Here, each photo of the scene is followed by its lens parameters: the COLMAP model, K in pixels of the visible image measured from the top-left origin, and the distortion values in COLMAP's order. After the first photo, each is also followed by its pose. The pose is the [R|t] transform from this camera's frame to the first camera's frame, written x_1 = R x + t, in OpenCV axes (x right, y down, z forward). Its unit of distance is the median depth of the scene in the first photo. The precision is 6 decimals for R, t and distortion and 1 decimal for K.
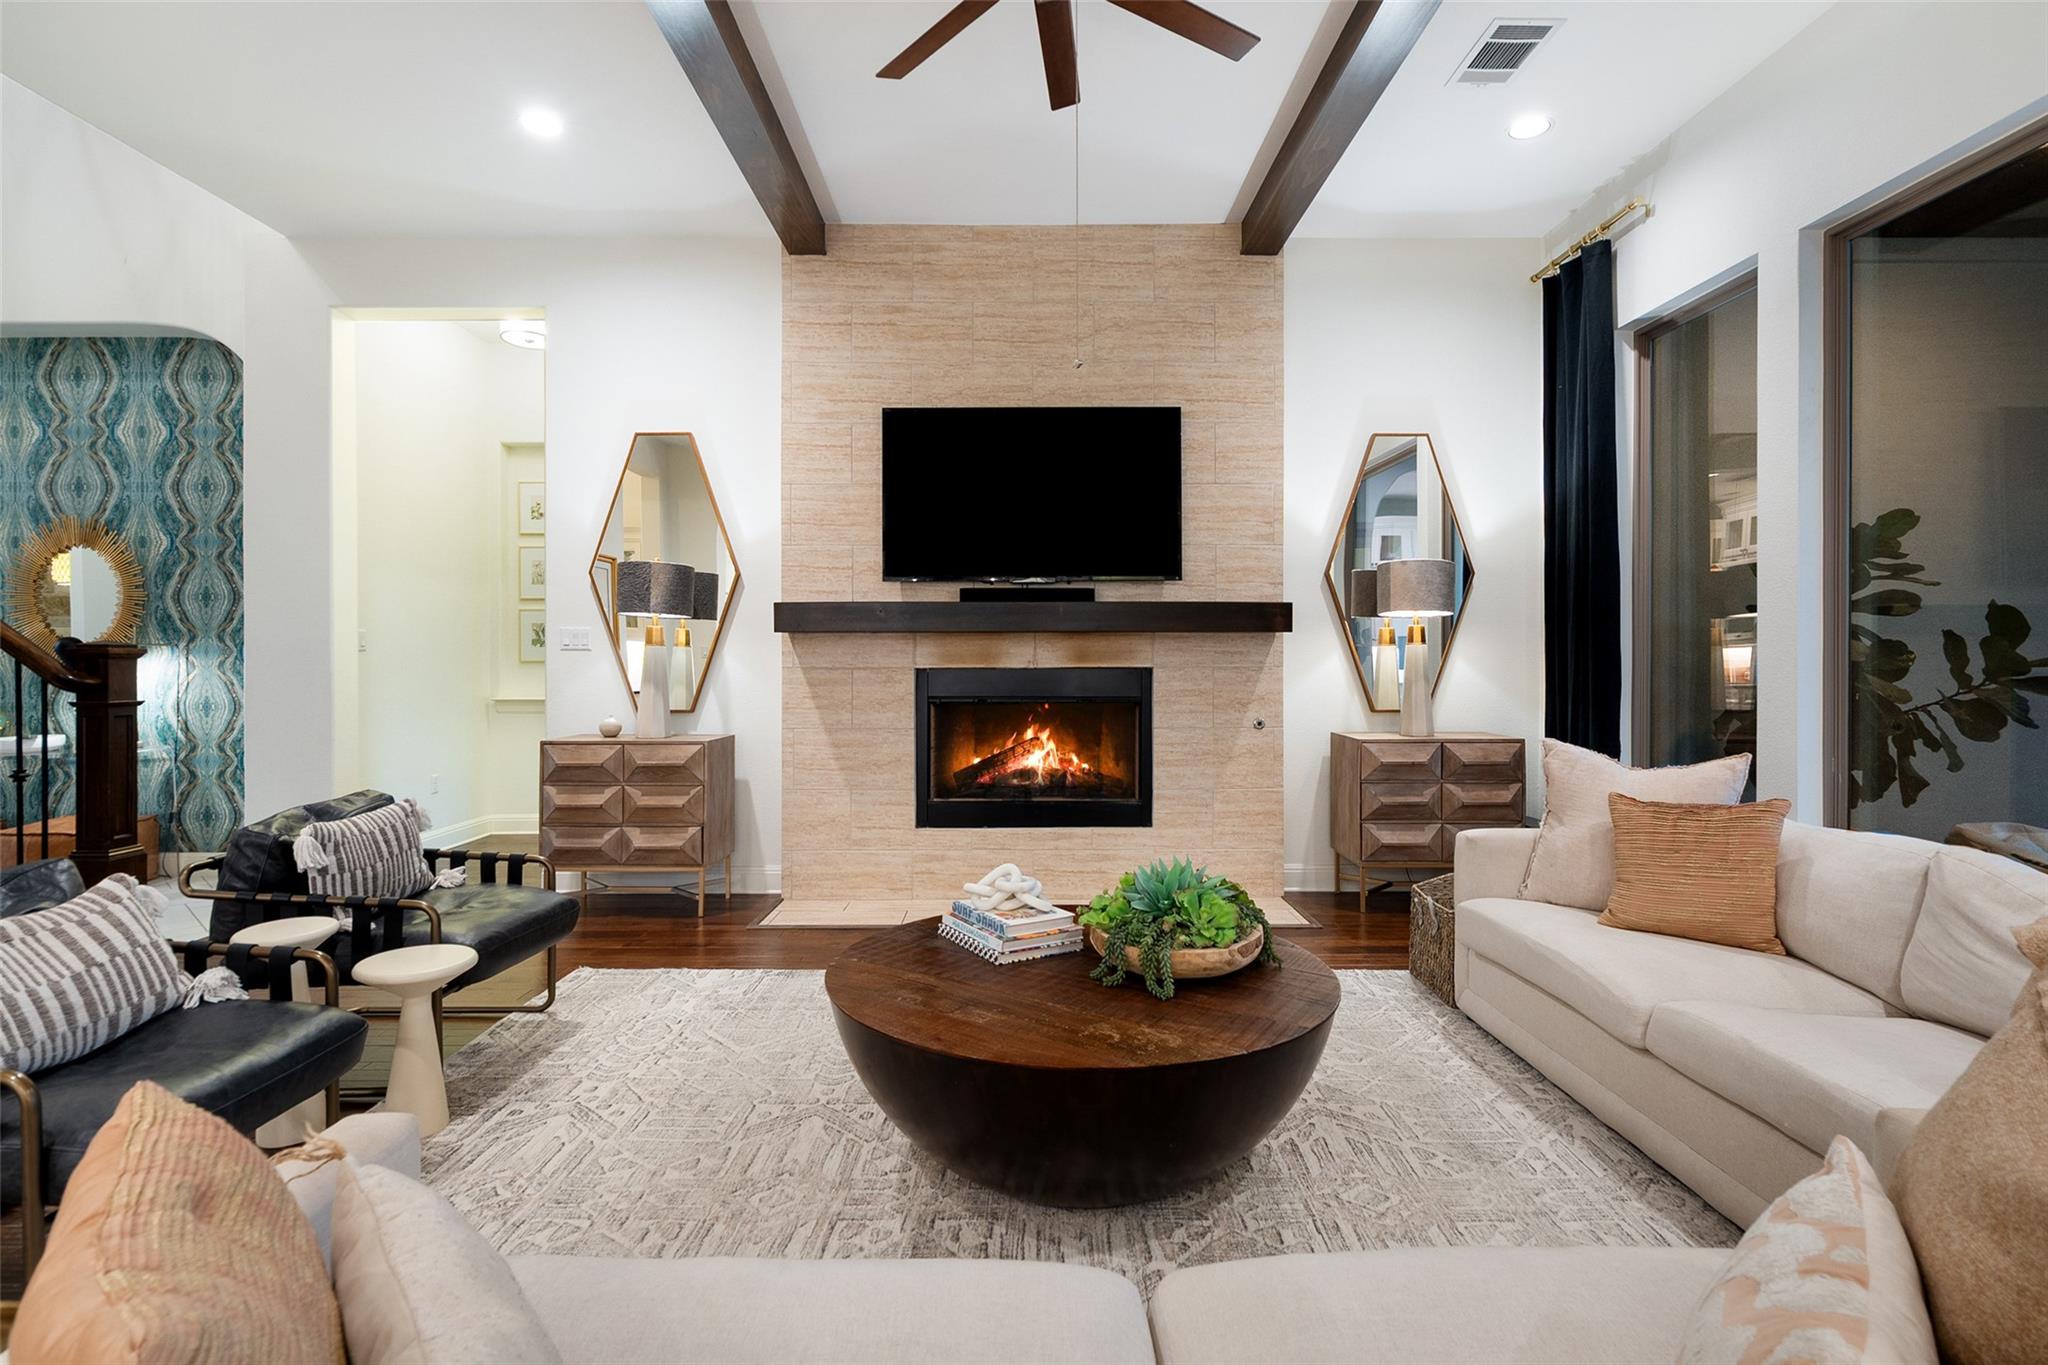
lens RADIAL K [[1006.3, 0, 1009.6], [0, 1006.3, 667.2], [0, 0, 1]] dist [-0.000265, 0.001507]
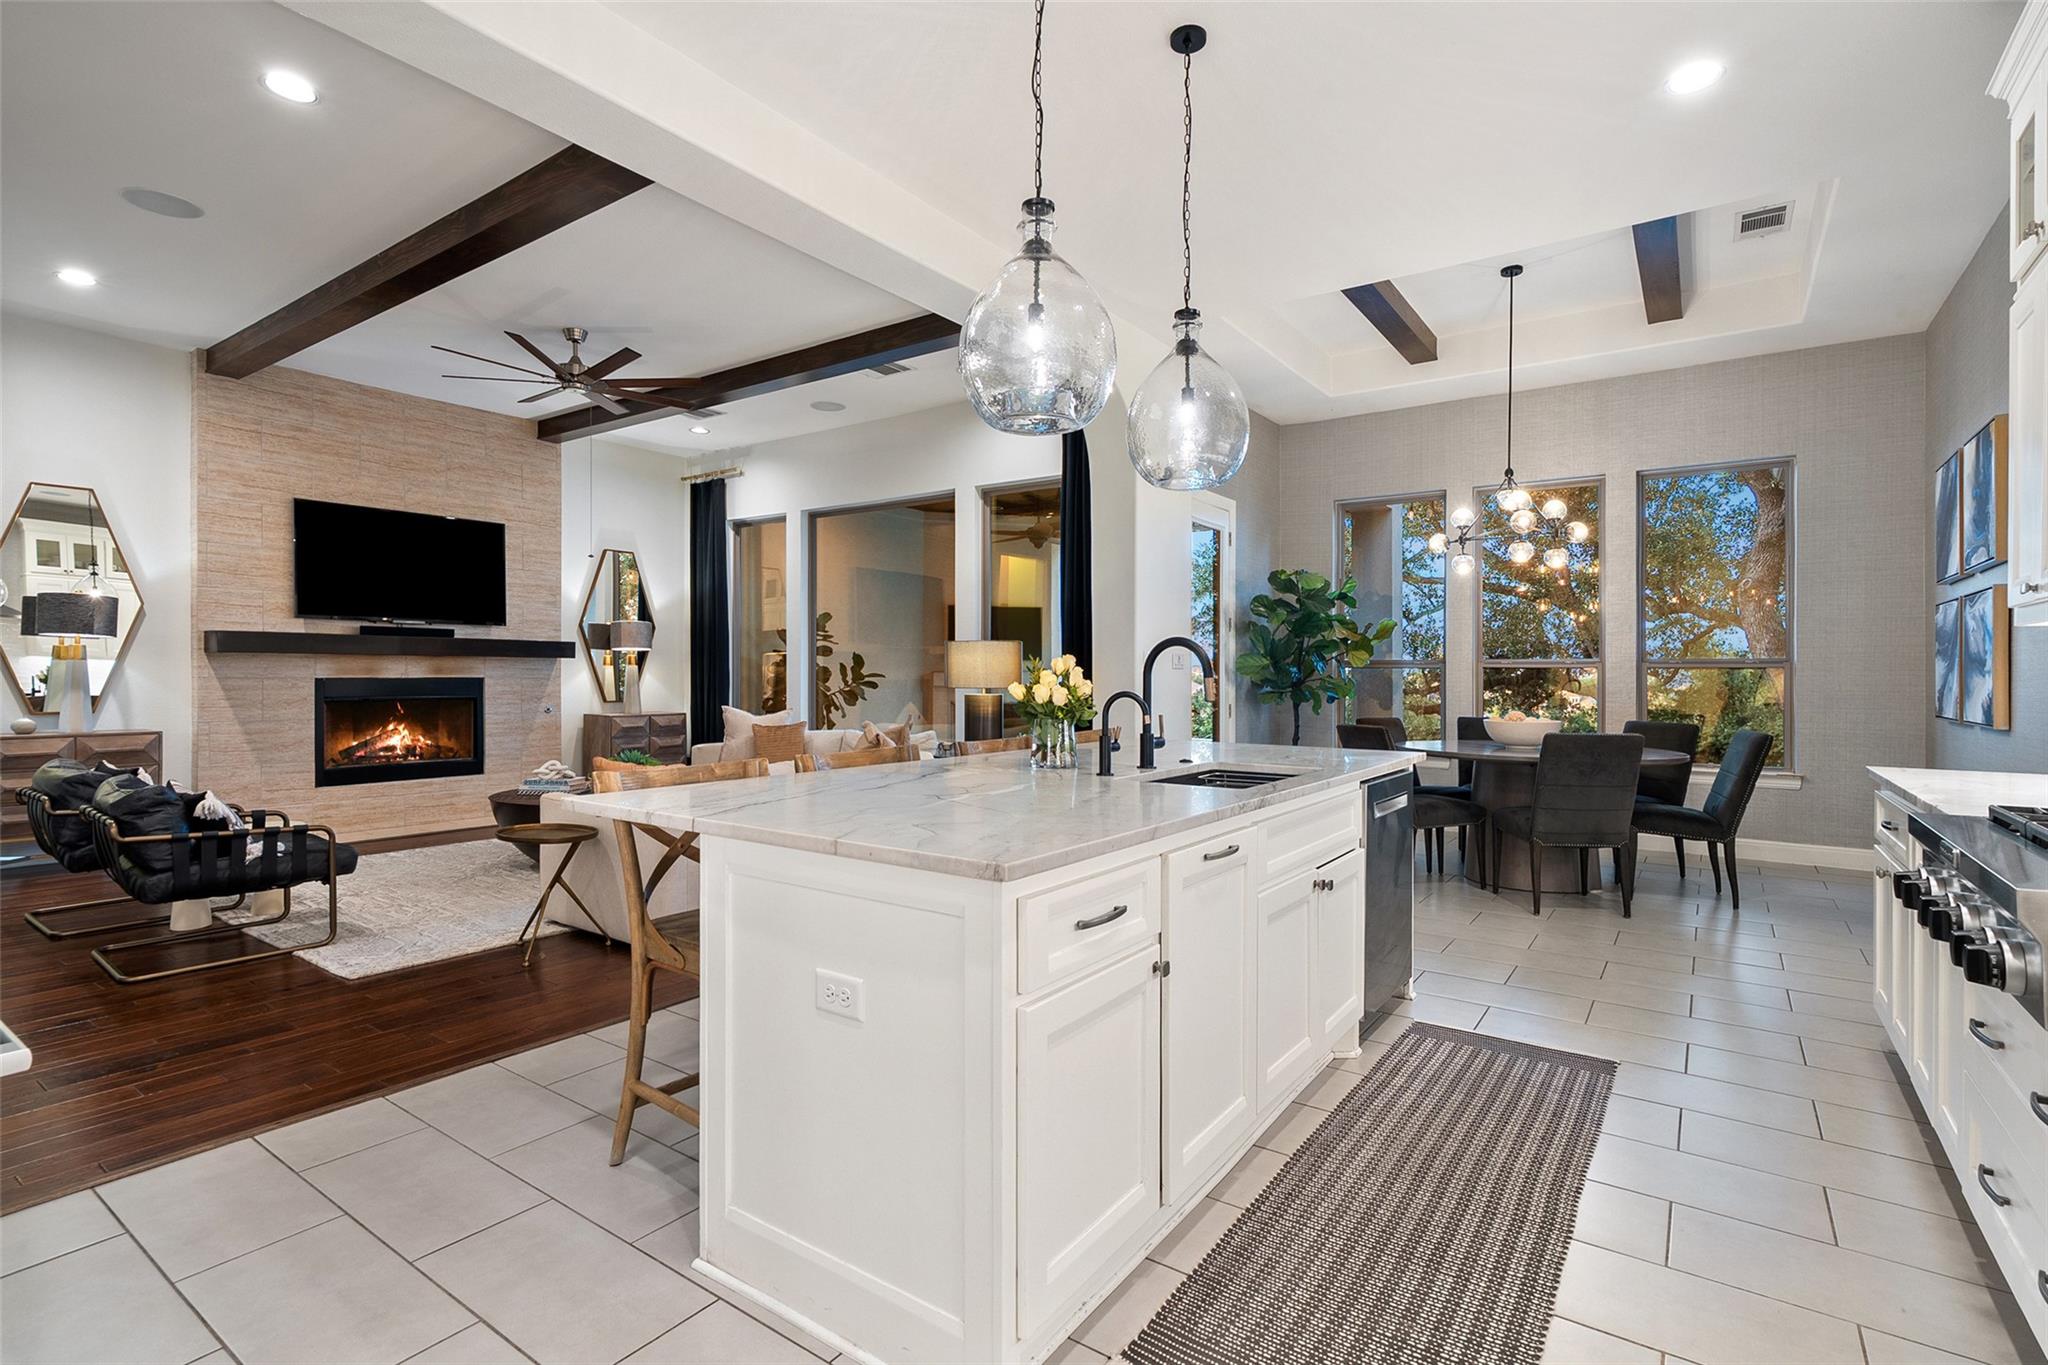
lens RADIAL K [[948.1, 0, 1038.3], [0, 948.1, 678.1], [0, 0, 1]] dist [0.005114, -0.000116]
pose [[0.570070, 0.000666, 0.821596, -0.629498], [0.000694, 0.999999, -0.001292, 0.003720], [-0.821596, 0.001307, 0.570069, -0.647331]]
